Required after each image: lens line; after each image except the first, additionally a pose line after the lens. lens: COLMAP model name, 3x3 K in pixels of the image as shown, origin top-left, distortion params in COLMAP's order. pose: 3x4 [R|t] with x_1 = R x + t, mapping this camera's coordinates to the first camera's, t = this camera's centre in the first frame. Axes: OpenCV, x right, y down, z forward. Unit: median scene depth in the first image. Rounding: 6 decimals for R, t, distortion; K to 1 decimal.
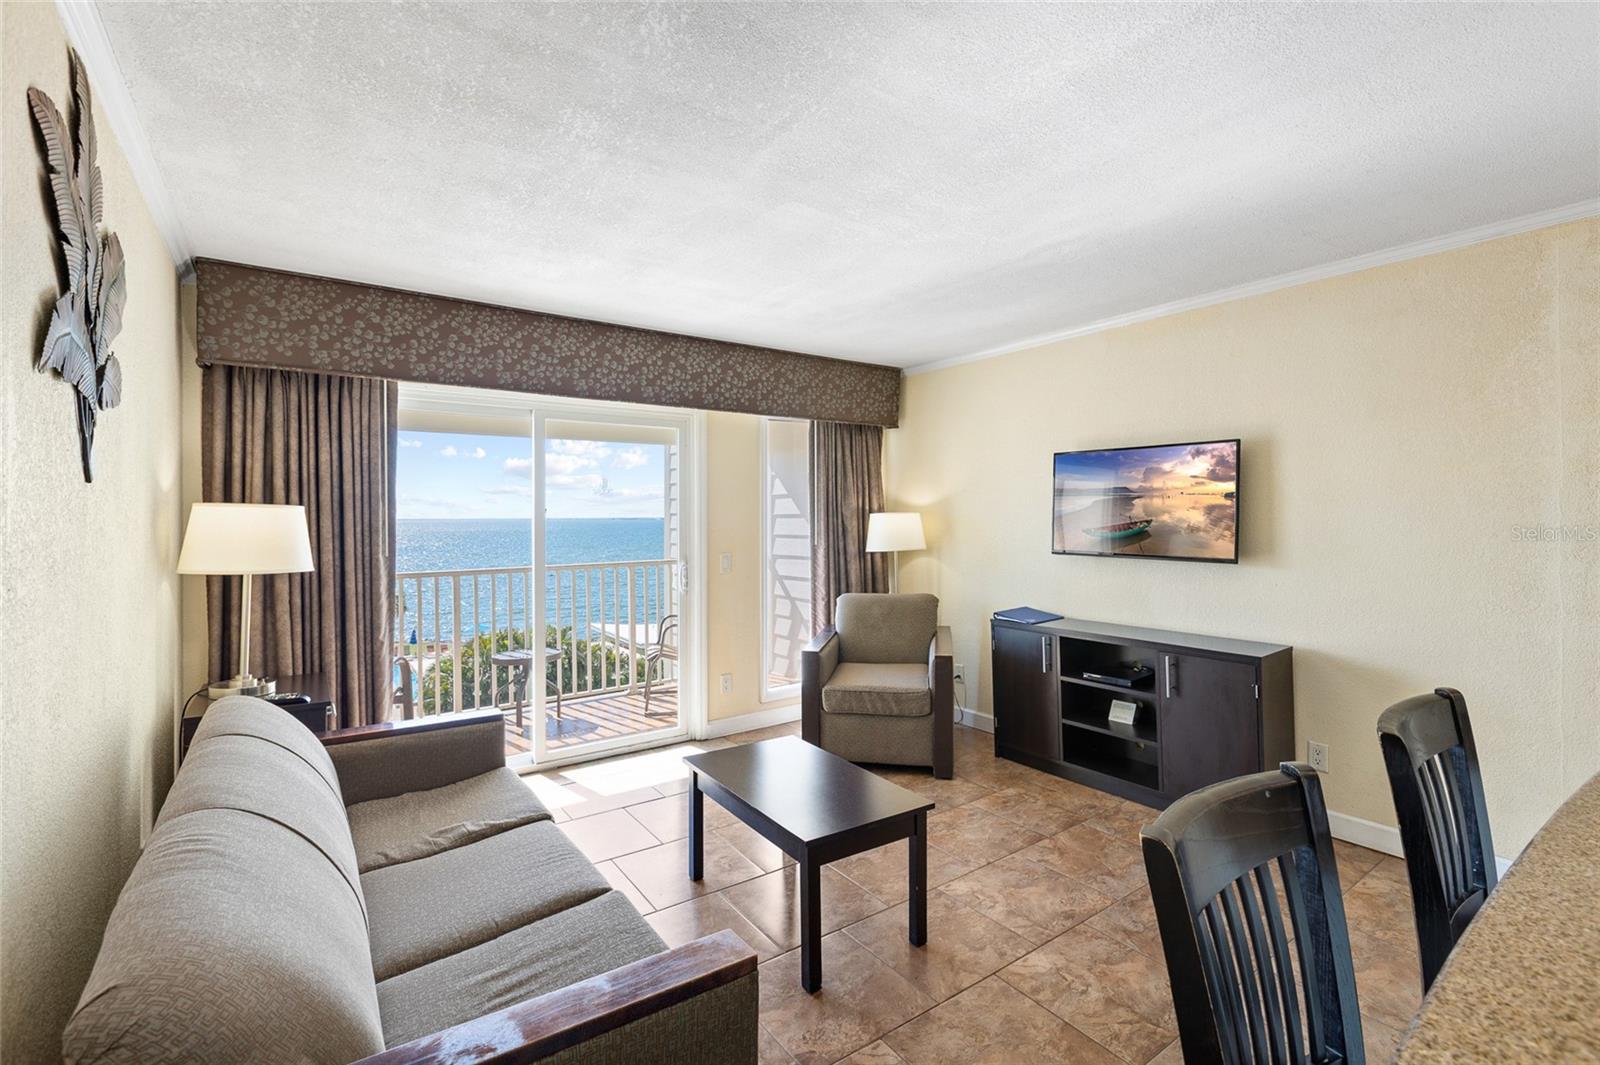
lens RADIAL K [[712.5, 0, 787.3], [0, 712.5, 529.0], [0, 0, 1]] dist [0.000372, -0.001018]
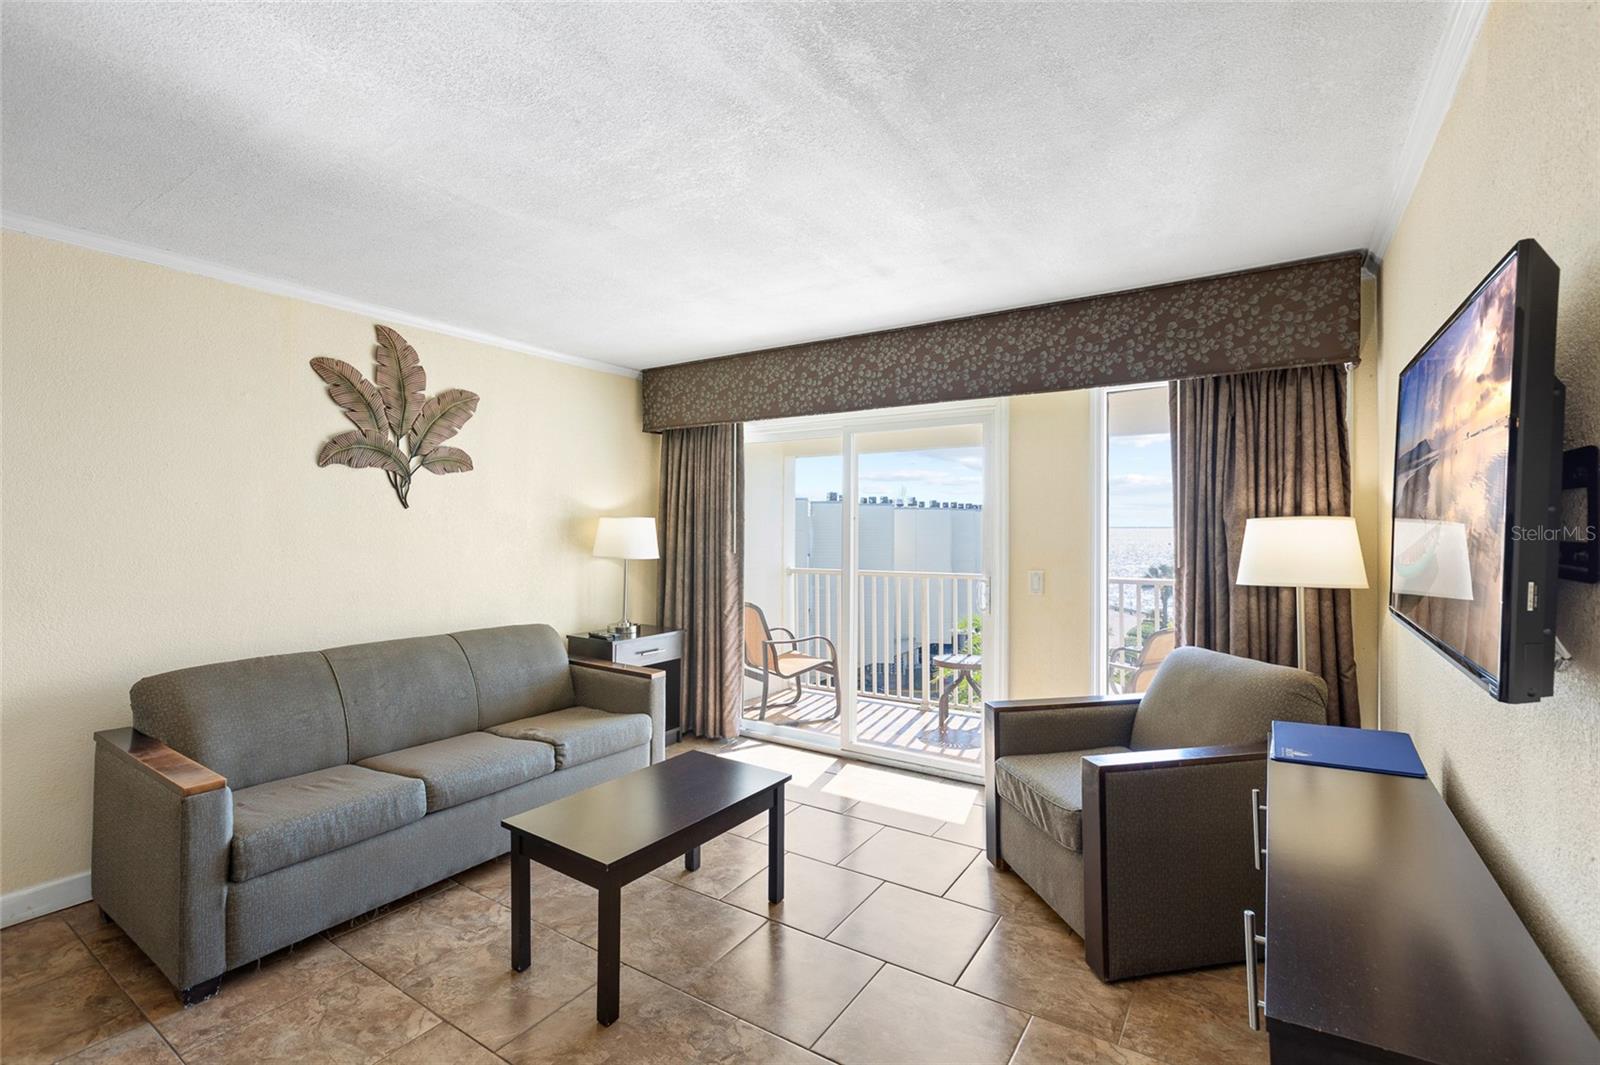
lens RADIAL K [[712.5, 0, 790.9], [0, 712.5, 514.7], [0, 0, 1]] dist [0.000372, -0.001018]
pose [[0.379433, -0.003636, -0.925212, 0.590243], [-0.009895, 0.999919, -0.007987, -0.020281], [0.925166, 0.012185, 0.379366, 0.474489]]
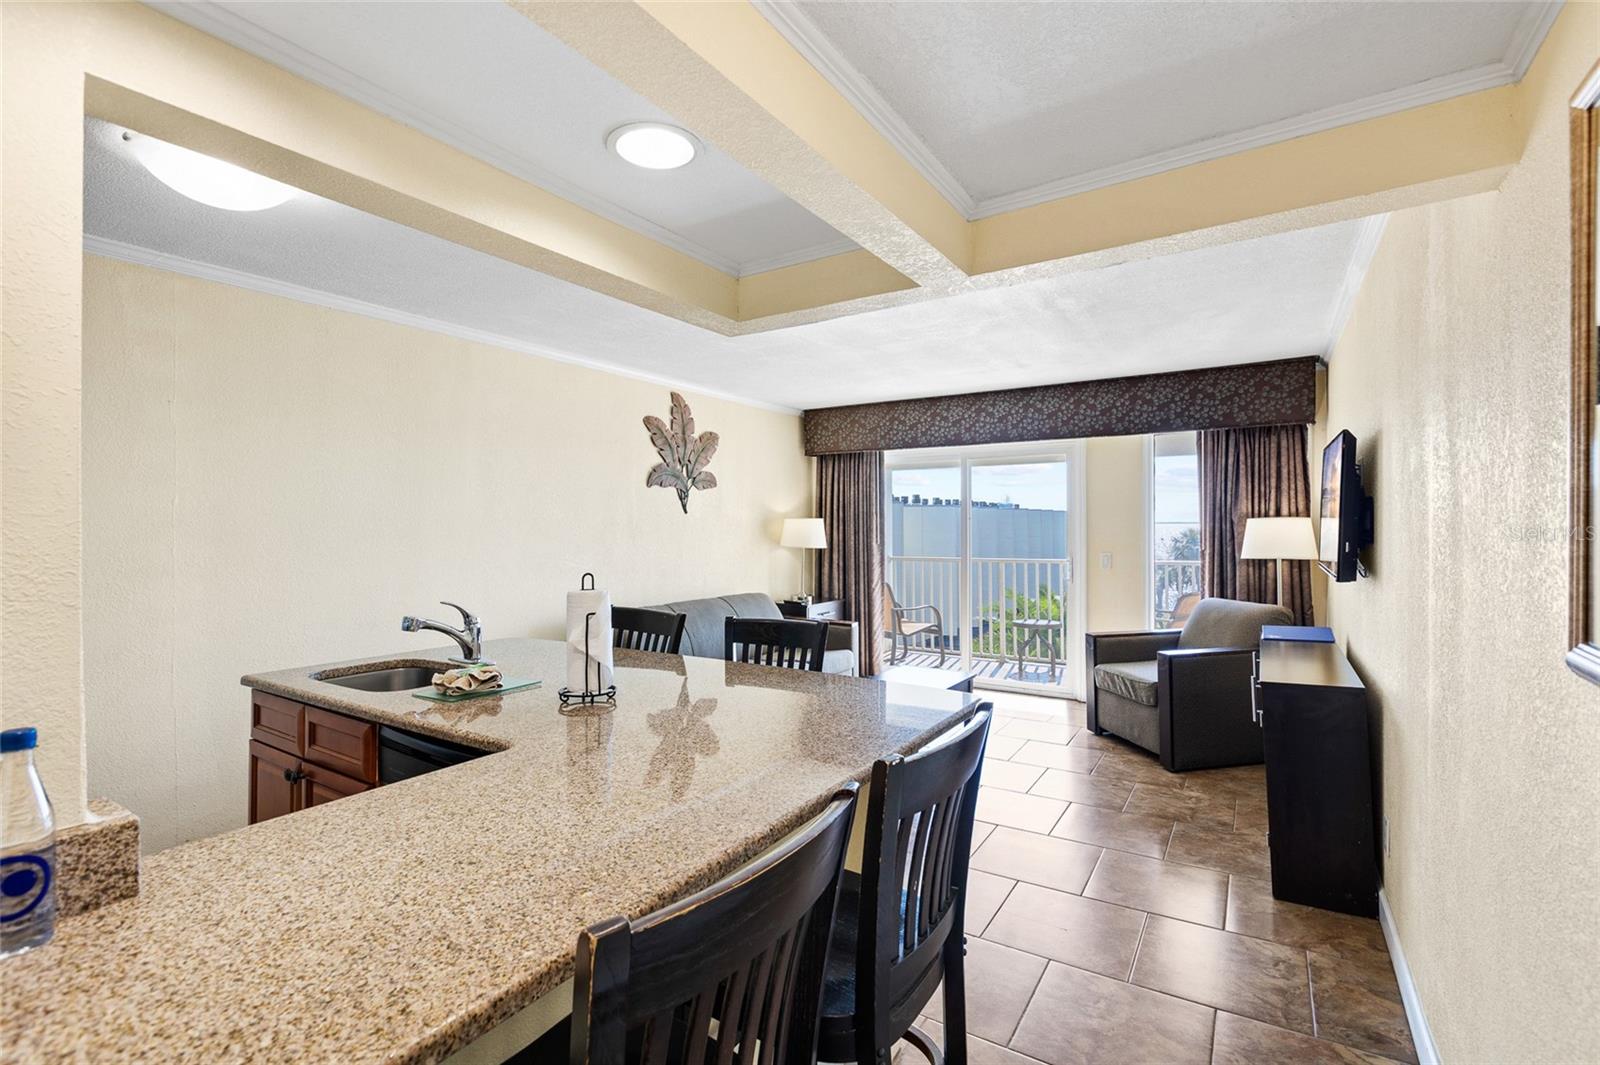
lens RADIAL K [[712.5, 0, 791.8], [0, 712.5, 516.6], [0, 0, 1]] dist [0.000372, -0.001018]
pose [[0.388559, 0.000350, -0.921424, 0.871897], [-0.004881, 0.999987, -0.001678, -0.023554], [0.921411, 0.005149, 0.388556, 0.052566]]
